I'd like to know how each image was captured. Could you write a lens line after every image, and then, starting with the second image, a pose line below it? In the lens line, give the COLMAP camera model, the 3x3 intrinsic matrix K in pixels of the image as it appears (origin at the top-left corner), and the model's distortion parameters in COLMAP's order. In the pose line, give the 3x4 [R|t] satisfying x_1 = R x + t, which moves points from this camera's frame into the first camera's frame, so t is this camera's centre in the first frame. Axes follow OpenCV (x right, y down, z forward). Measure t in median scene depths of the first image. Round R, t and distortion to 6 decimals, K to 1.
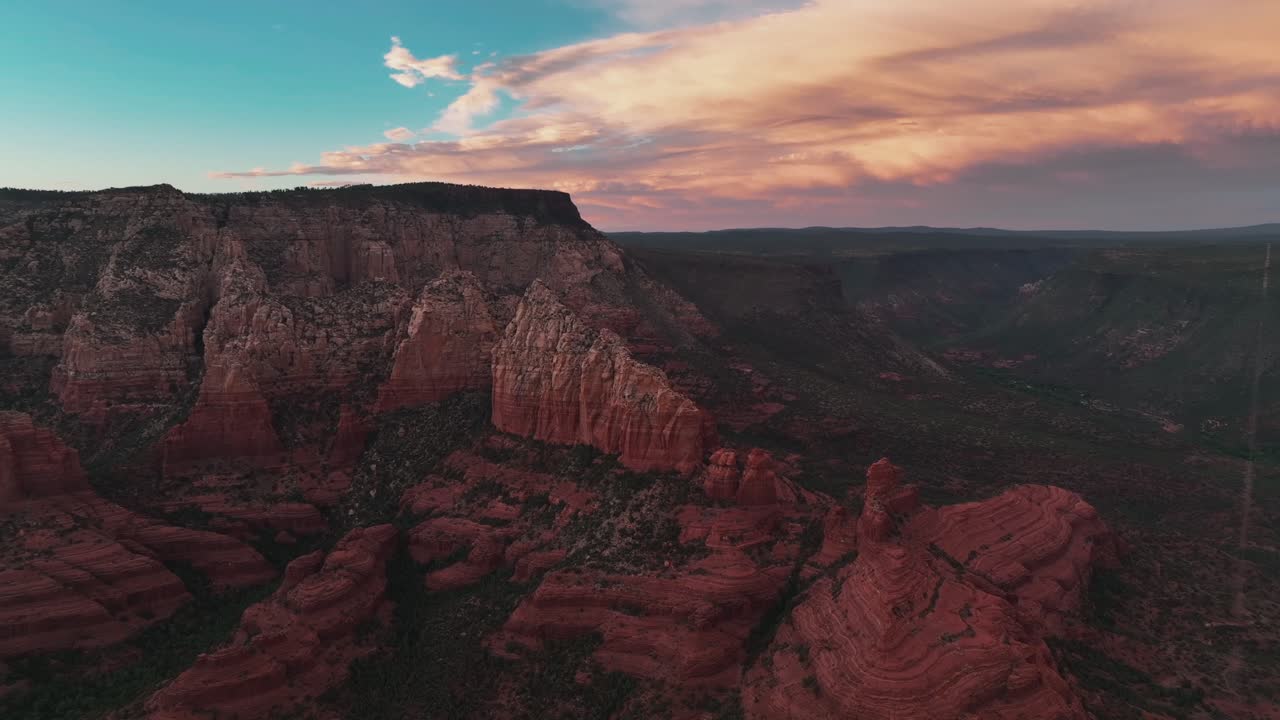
lens RADIAL K [[898.5, 0, 640.0], [0, 898.5, 360.0], [0, 0, 1]] dist [0.008120, 0.001663]
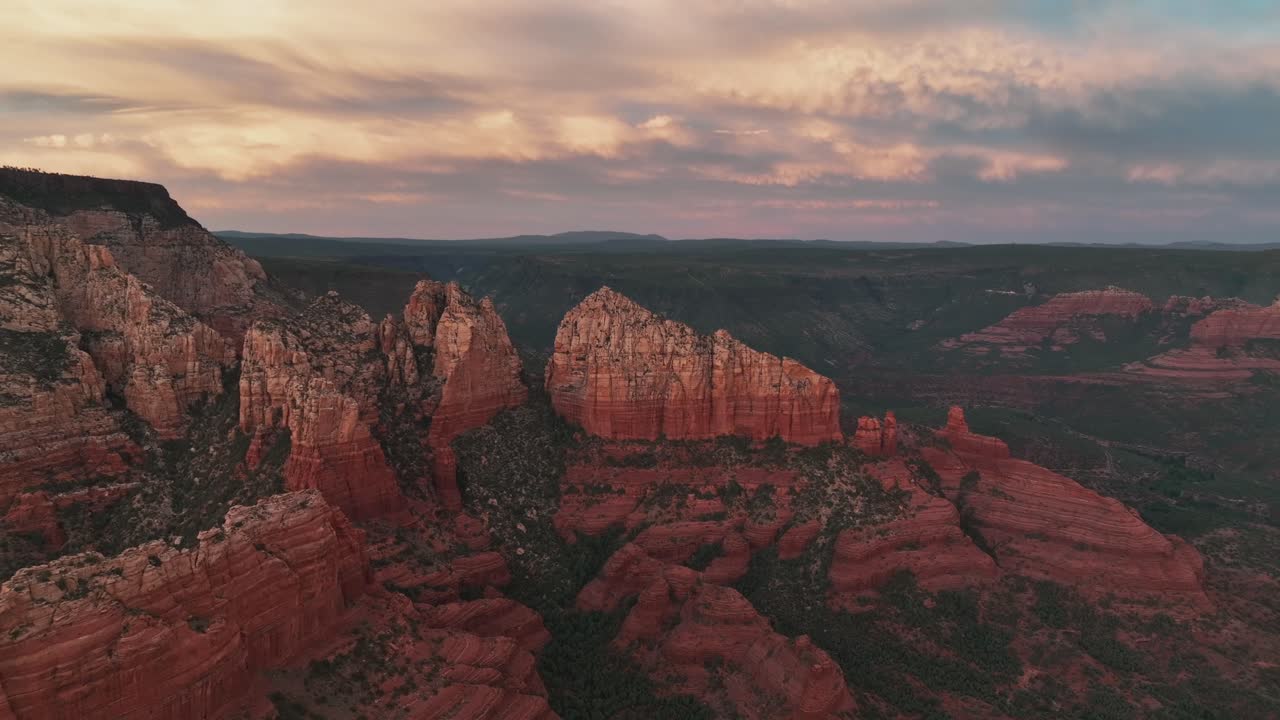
lens RADIAL K [[898.5, 0, 640.0], [0, 898.5, 360.0], [0, 0, 1]] dist [0.008120, 0.001663]
pose [[0.707938, -0.079821, 0.701750, -0.486135], [0.084391, 0.996035, 0.028159, -0.020350], [-0.701215, 0.039286, 0.711867, 0.155562]]
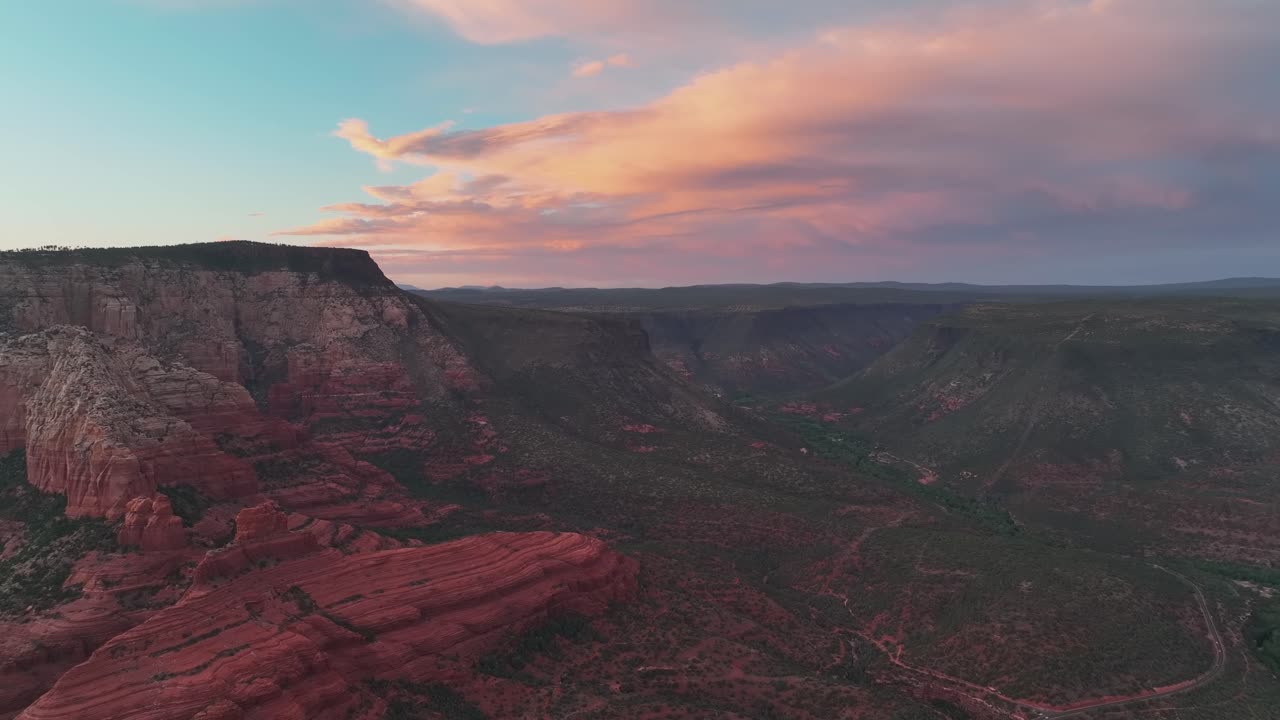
lens RADIAL K [[898.5, 0, 640.0], [0, 898.5, 360.0], [0, 0, 1]] dist [0.008120, 0.001663]
pose [[0.999947, -0.003280, -0.009802, 0.326968], [0.002666, 0.998077, -0.061928, 0.004242], [0.009987, 0.061898, 0.998033, -0.017902]]
